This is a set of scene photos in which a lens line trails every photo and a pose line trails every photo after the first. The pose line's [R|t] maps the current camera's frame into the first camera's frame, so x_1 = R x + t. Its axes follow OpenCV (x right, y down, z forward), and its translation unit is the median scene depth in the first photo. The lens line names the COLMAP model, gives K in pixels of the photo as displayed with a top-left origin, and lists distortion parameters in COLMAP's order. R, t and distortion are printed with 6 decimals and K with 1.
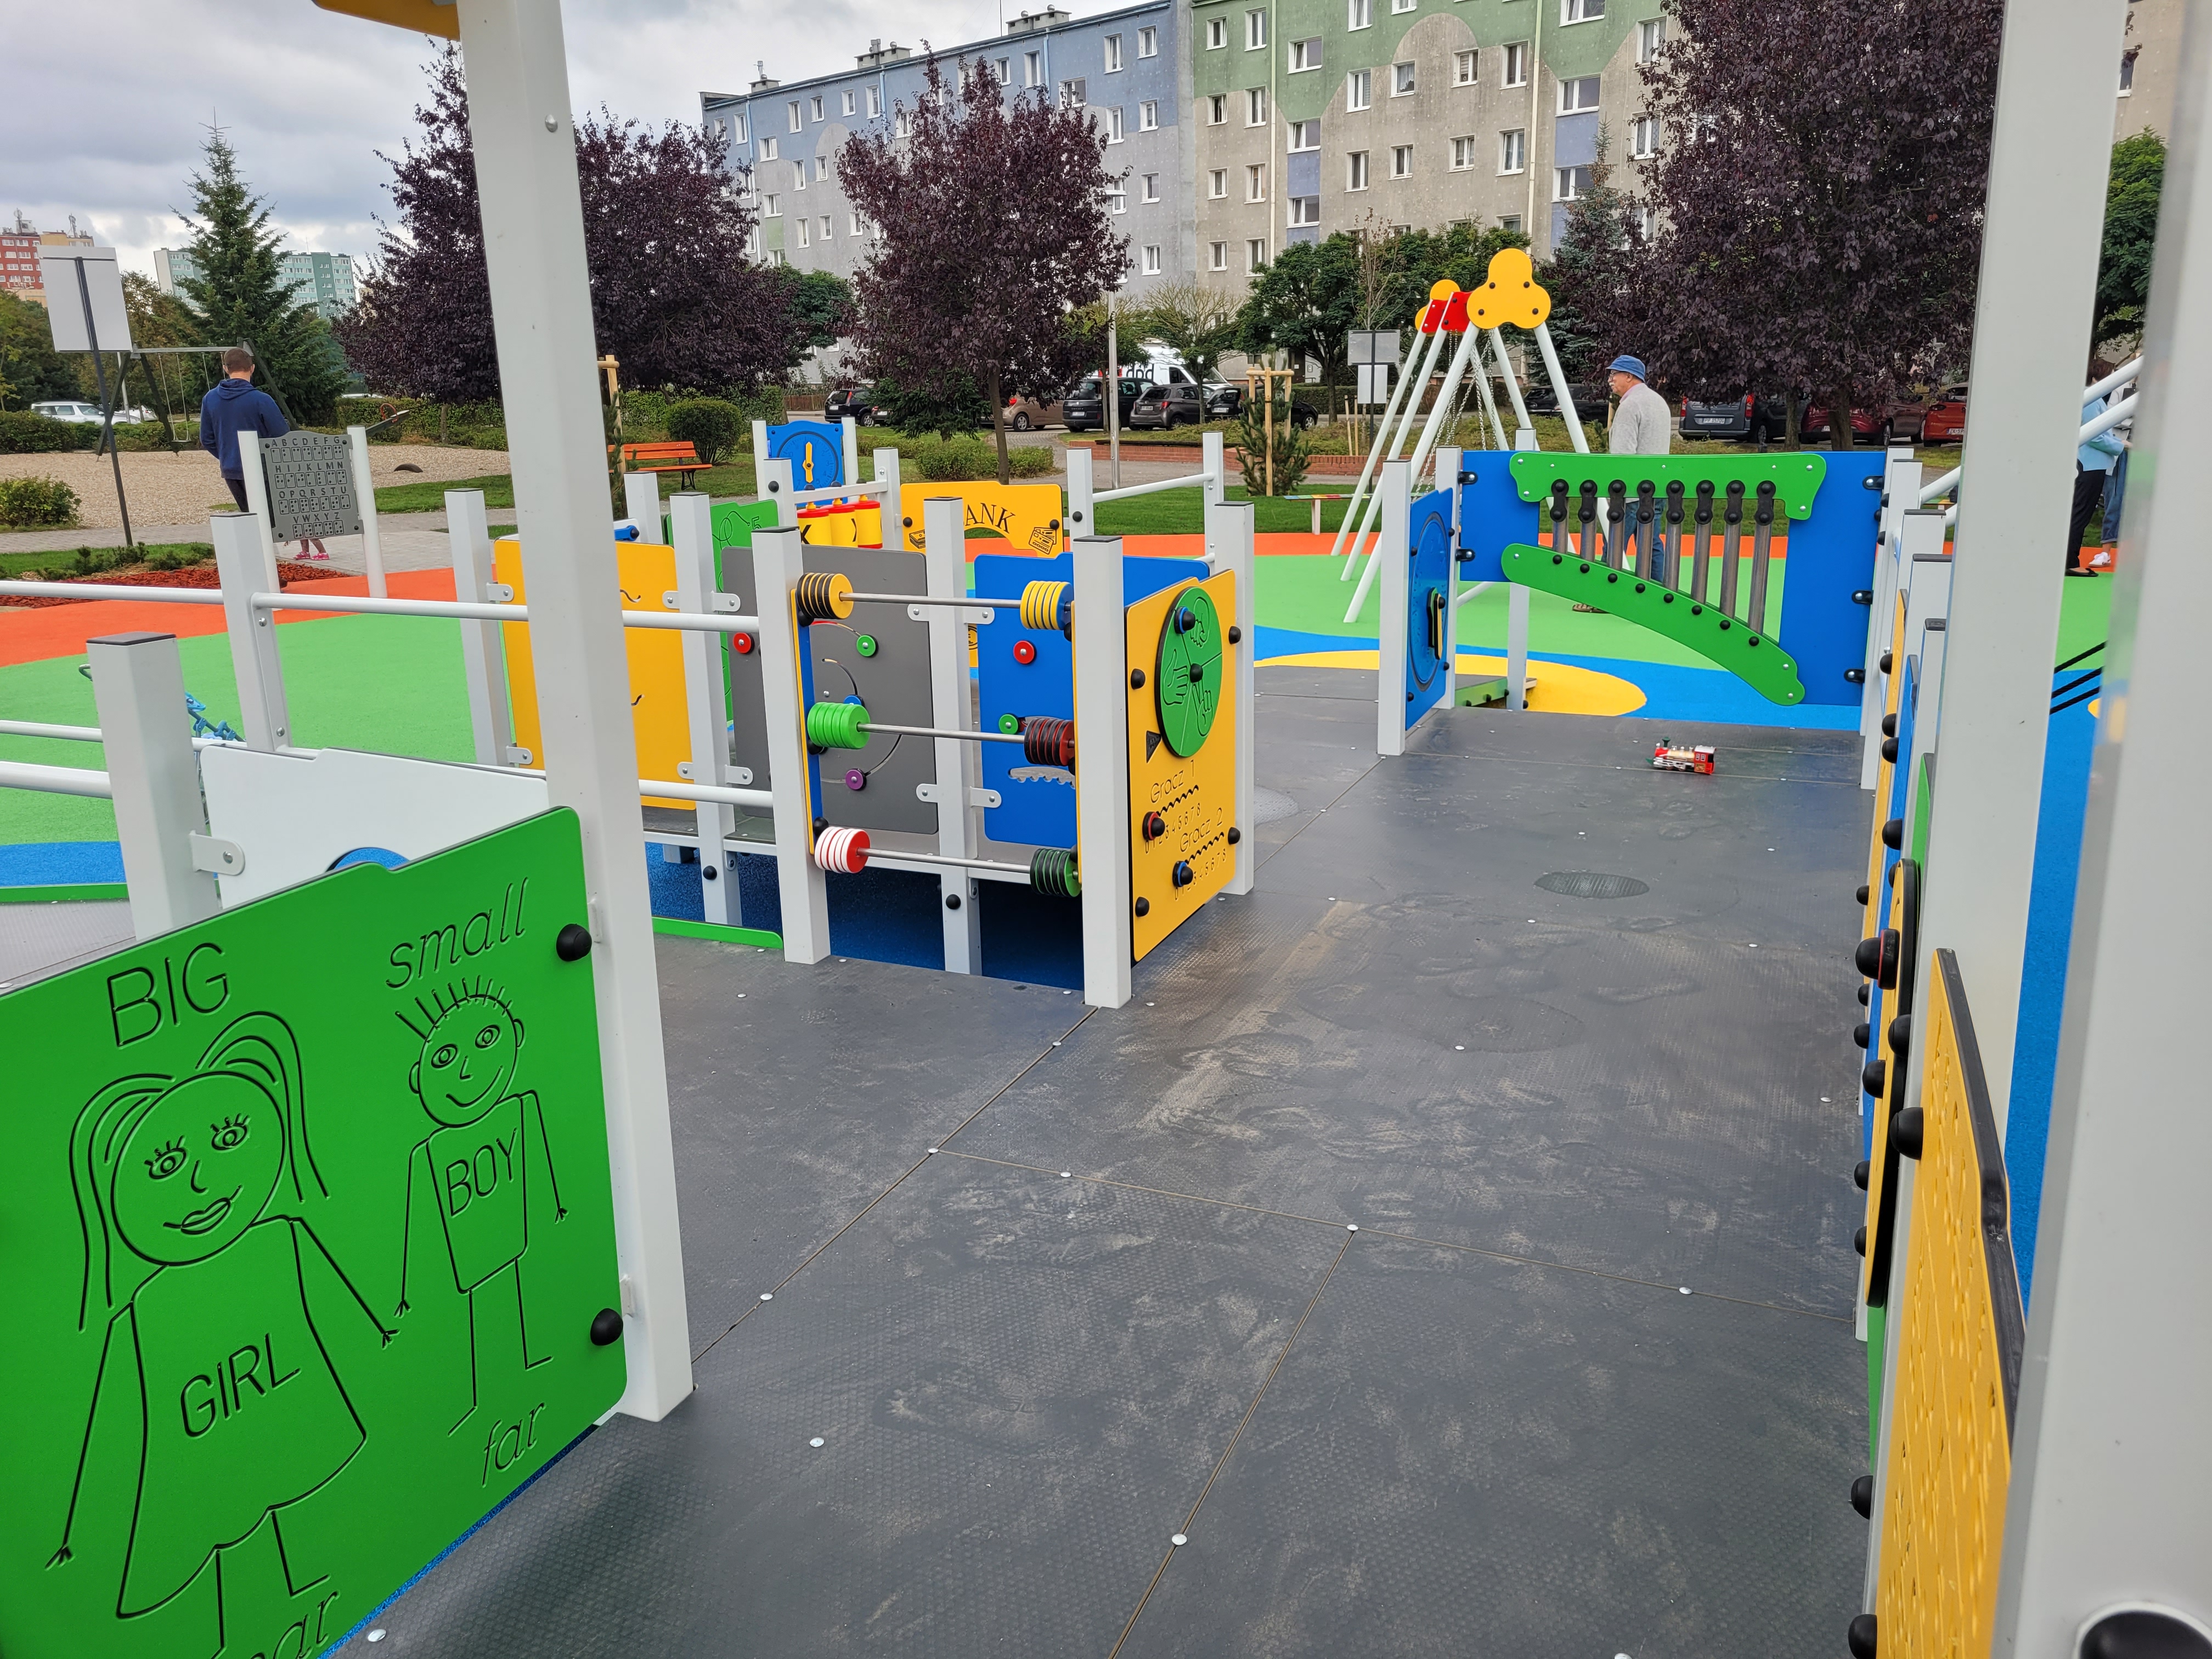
lens RADIAL K [[1650.6, 0, 1117.6], [0, 1650.6, 826.7], [0, 0, 1]] dist [0.046022, -0.024280]
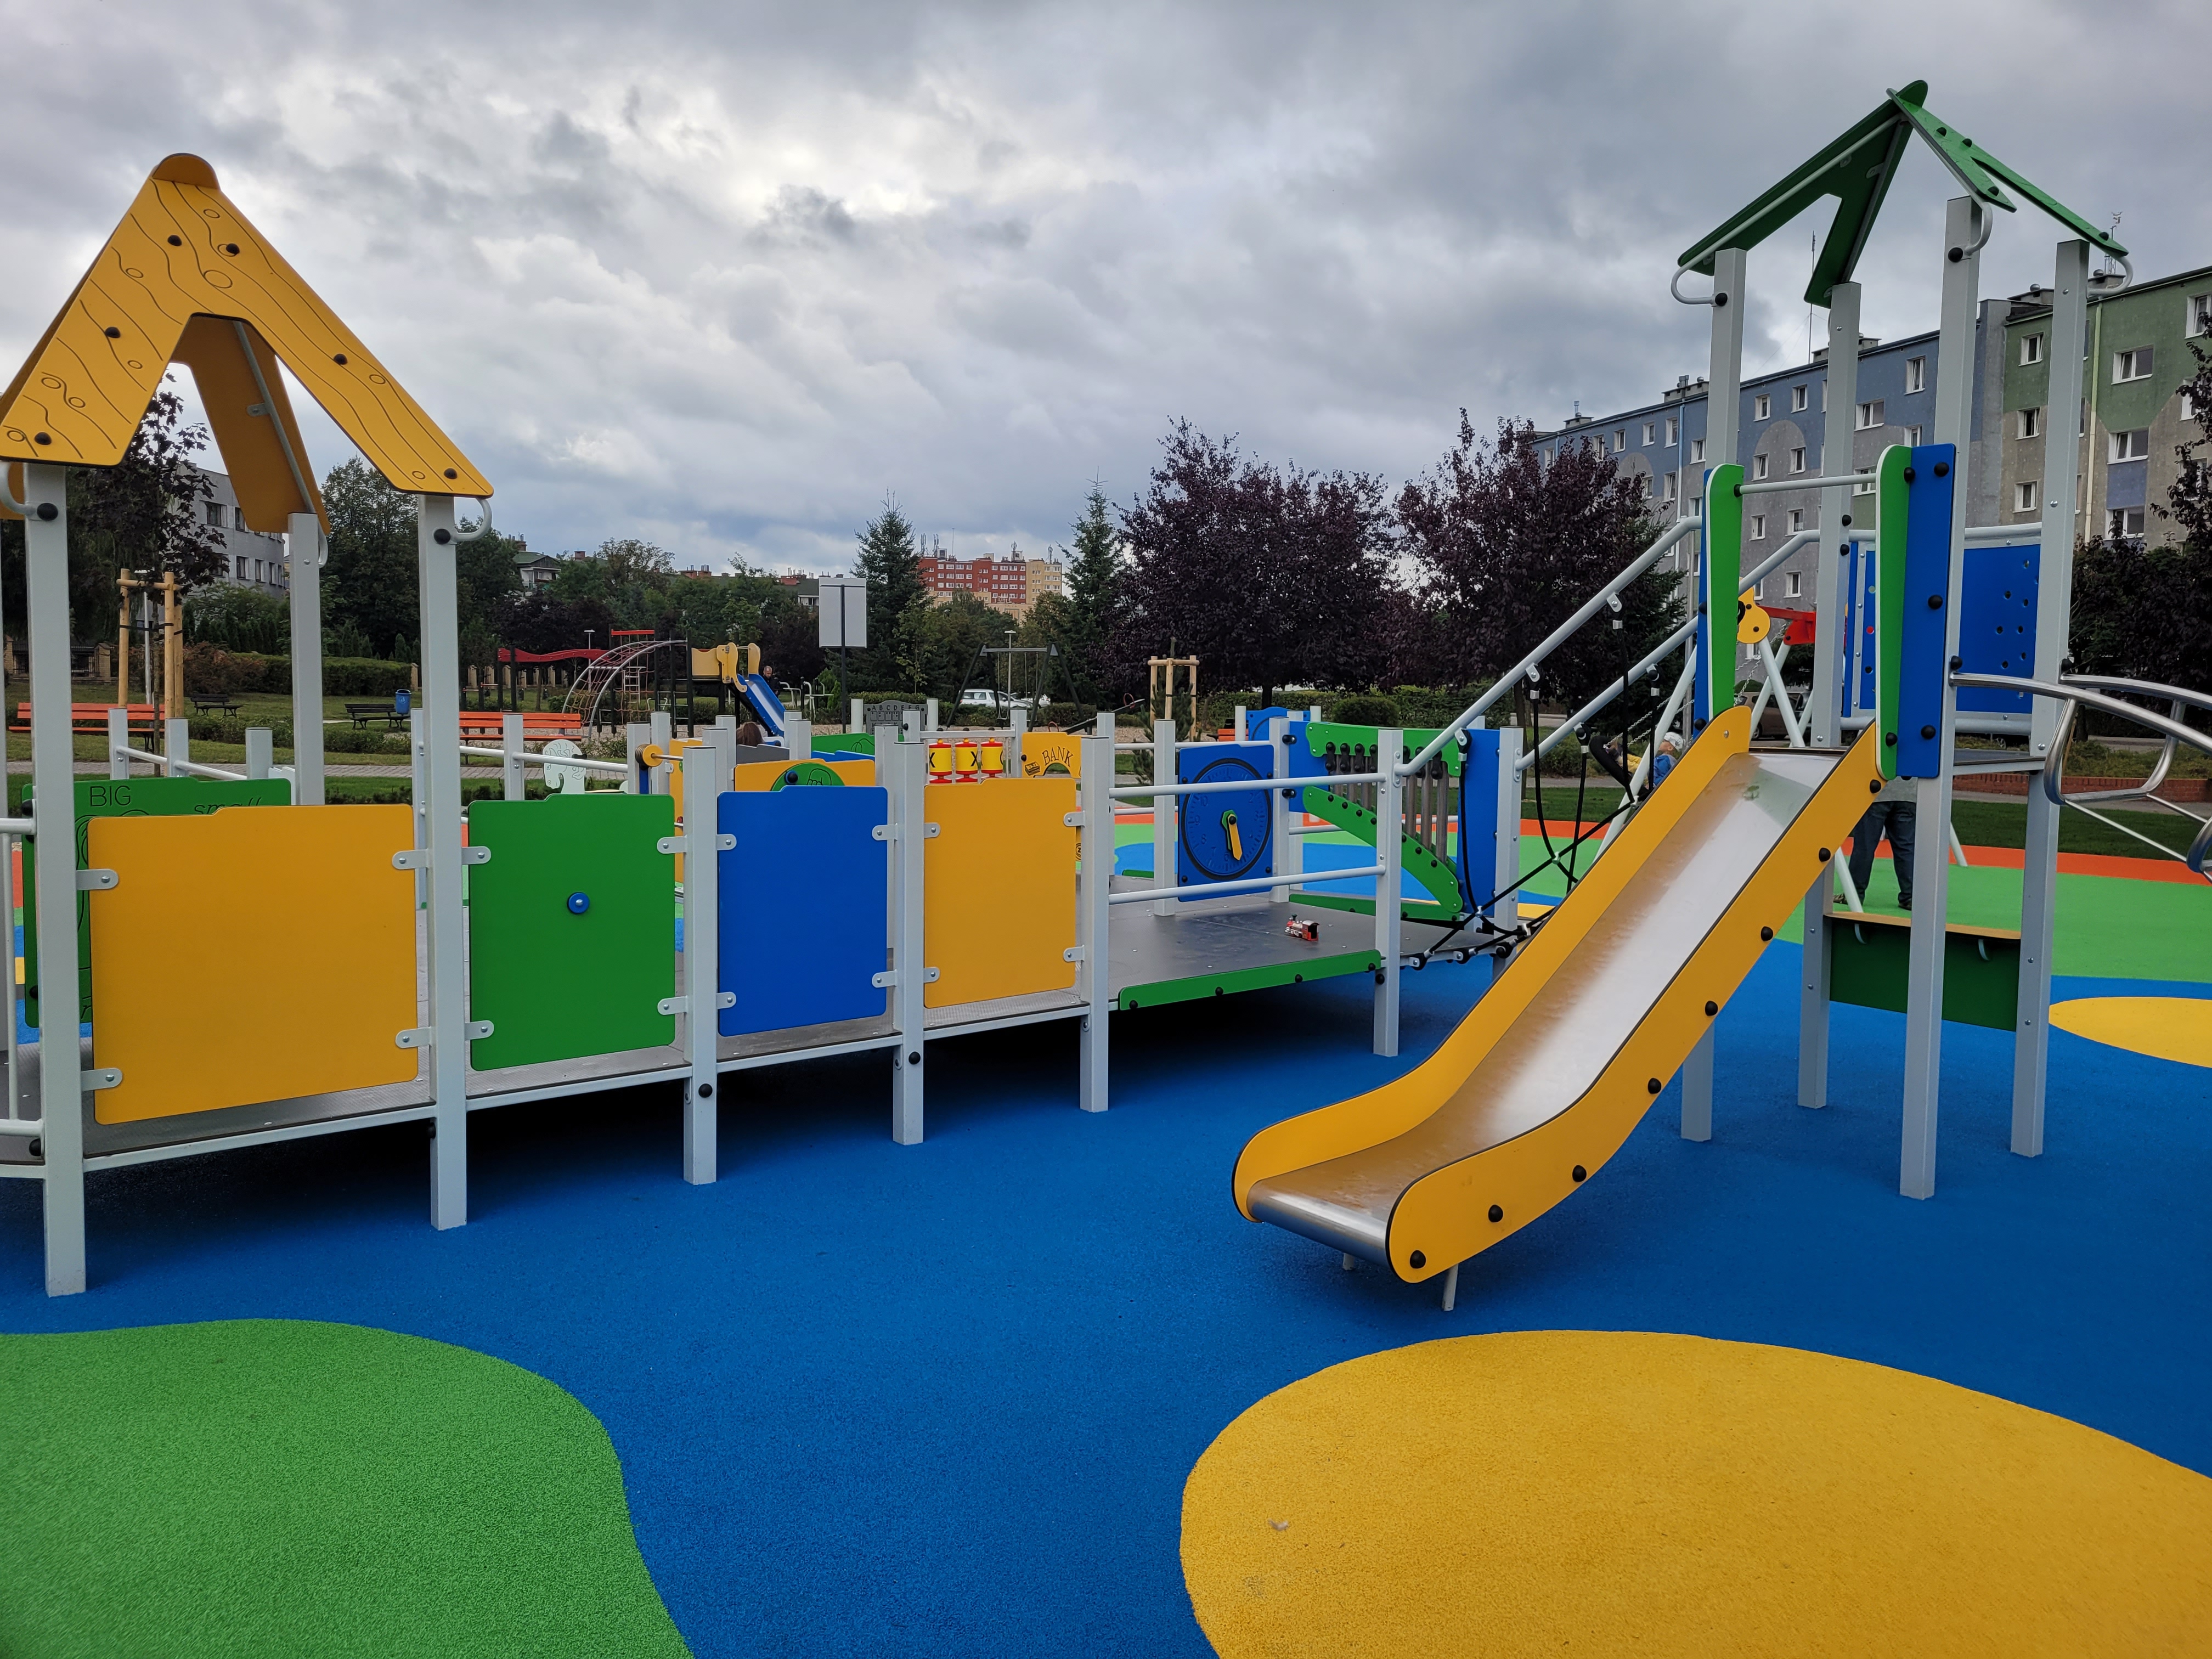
lens RADIAL K [[1650.6, 0, 1104.2], [0, 1650.6, 820.7], [0, 0, 1]] dist [0.046022, -0.024280]
pose [[0.876510, 0.068755, -0.476448, 0.076443], [-0.153563, 0.977973, -0.141377, 0.008298], [0.456233, 0.197083, 0.867761, -0.029081]]
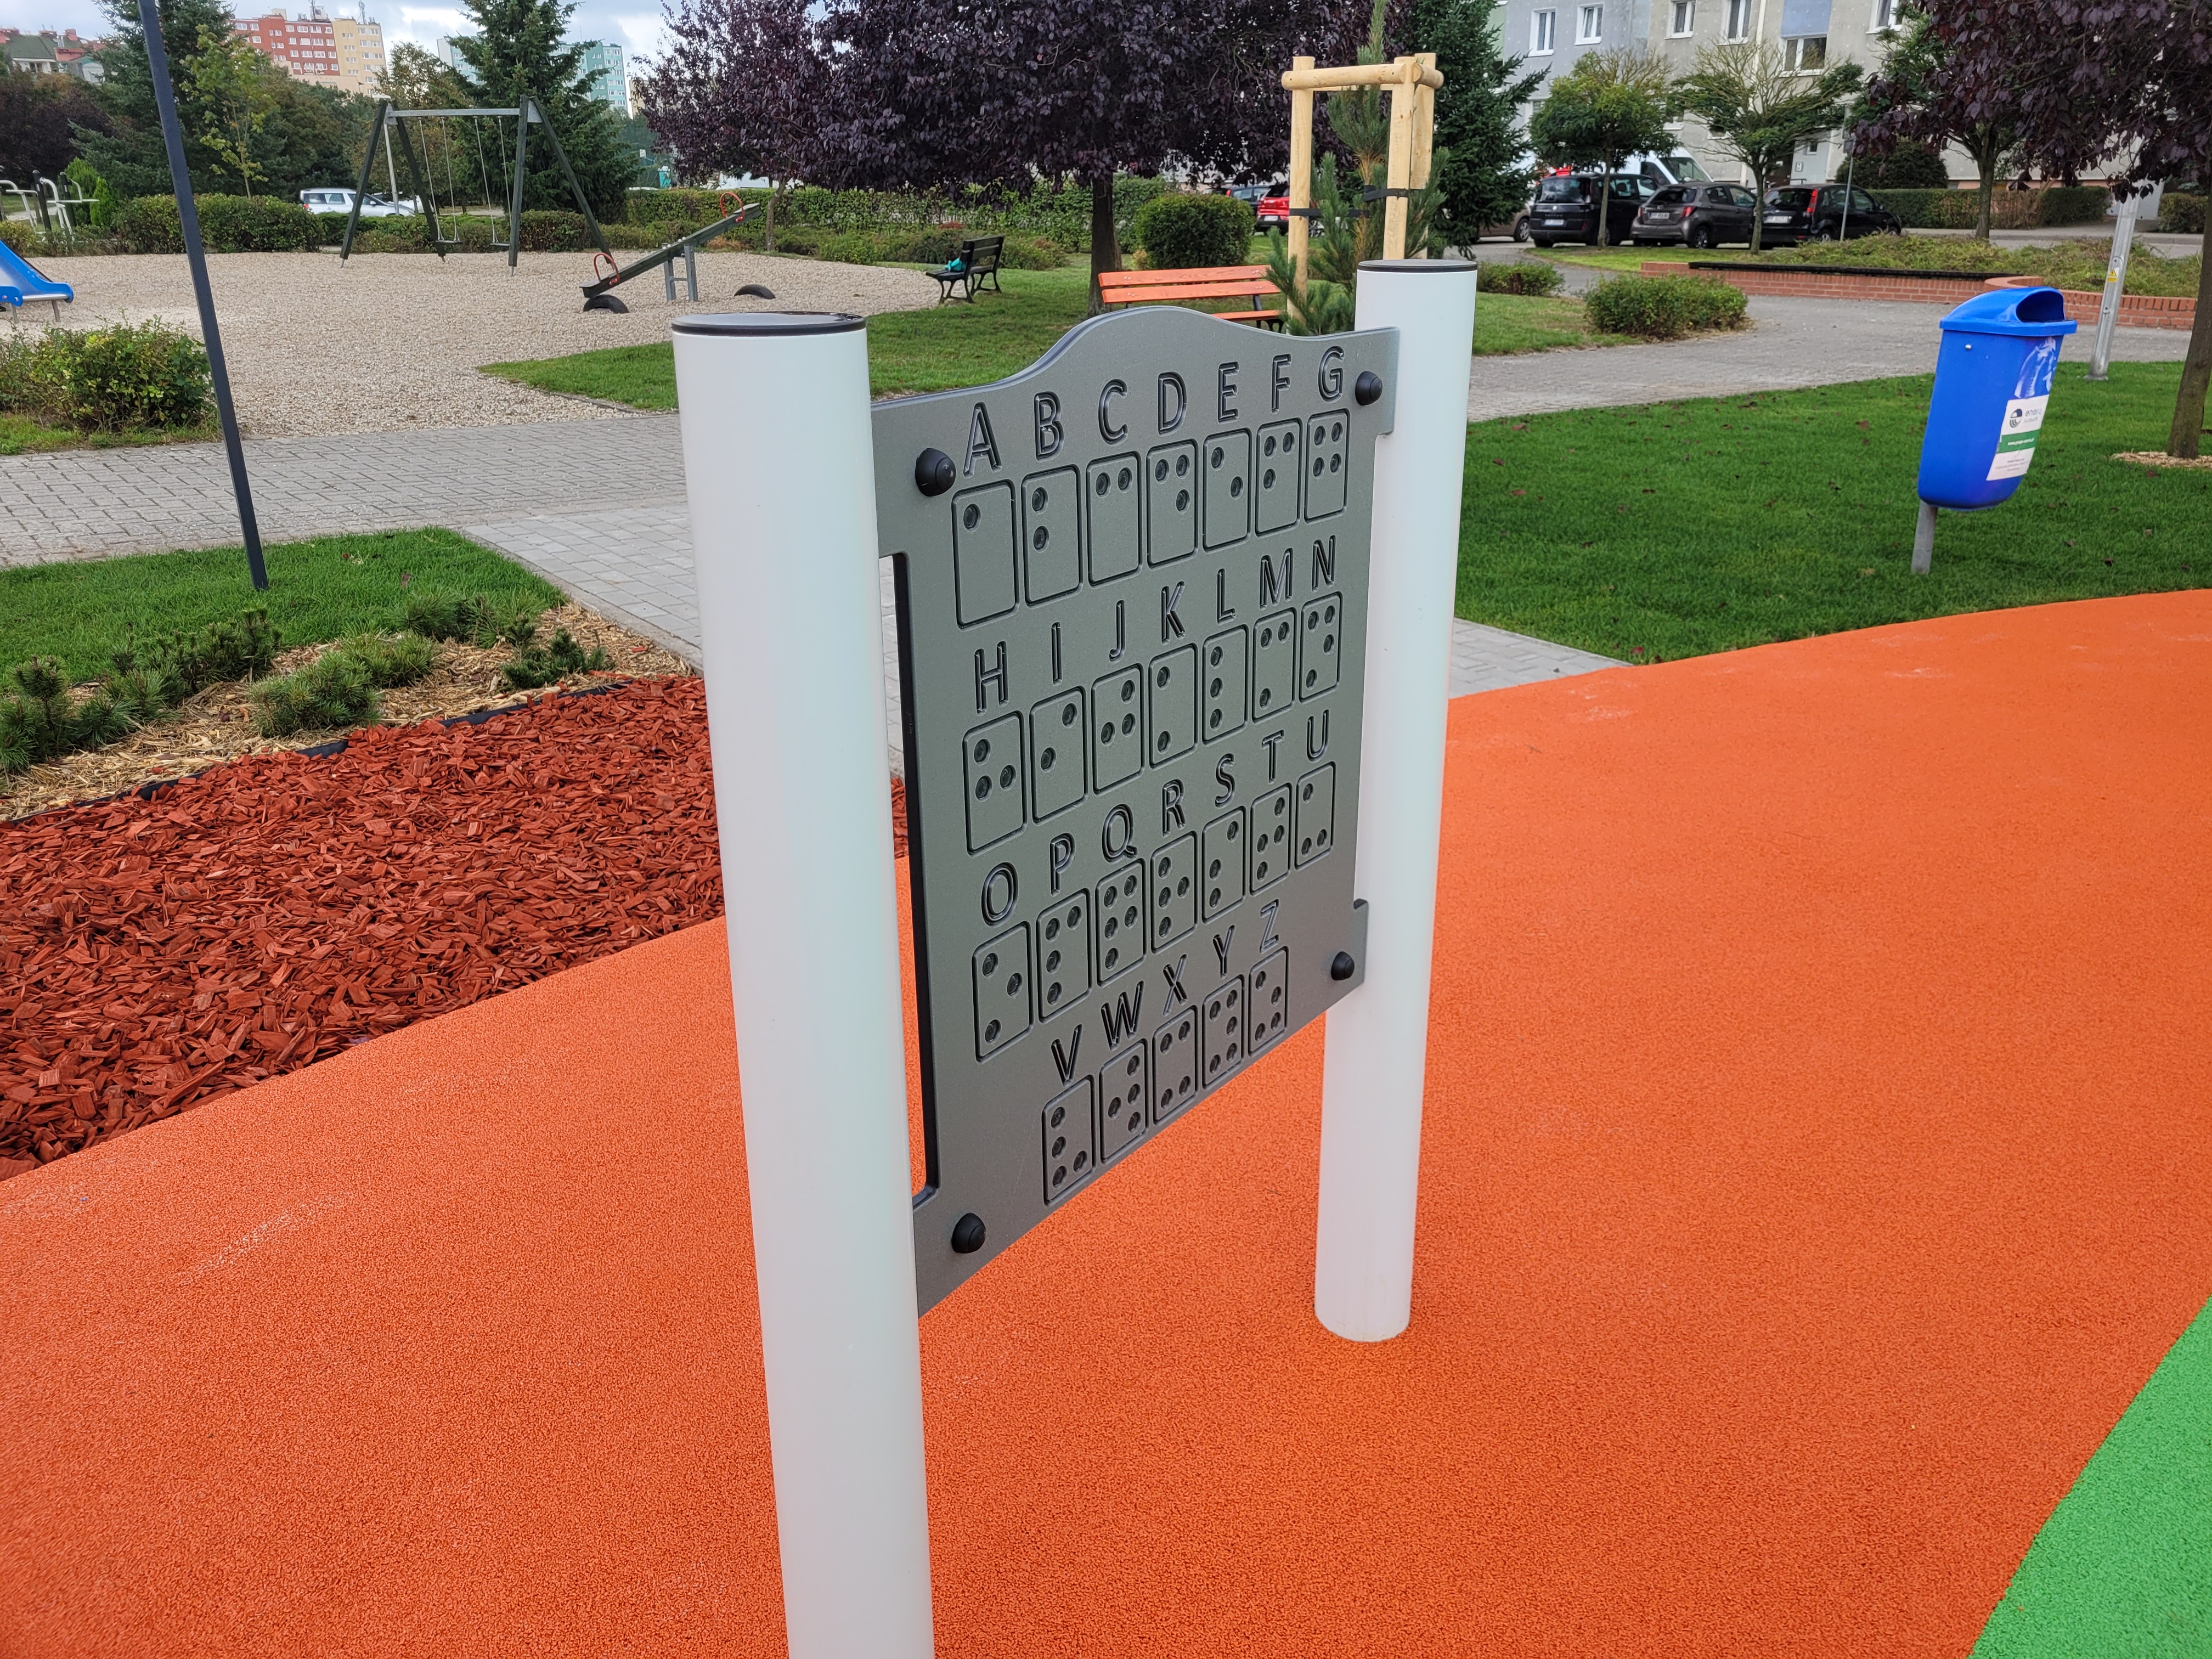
lens RADIAL K [[1650.6, 0, 1121.6], [0, 1650.6, 808.2], [0, 0, 1]] dist [0.046022, -0.024280]
pose [[0.989861, 0.064122, -0.126743, -0.103457], [-0.051711, 0.993753, 0.098903, -0.046695], [0.132293, -0.091347, 0.986993, 0.192709]]
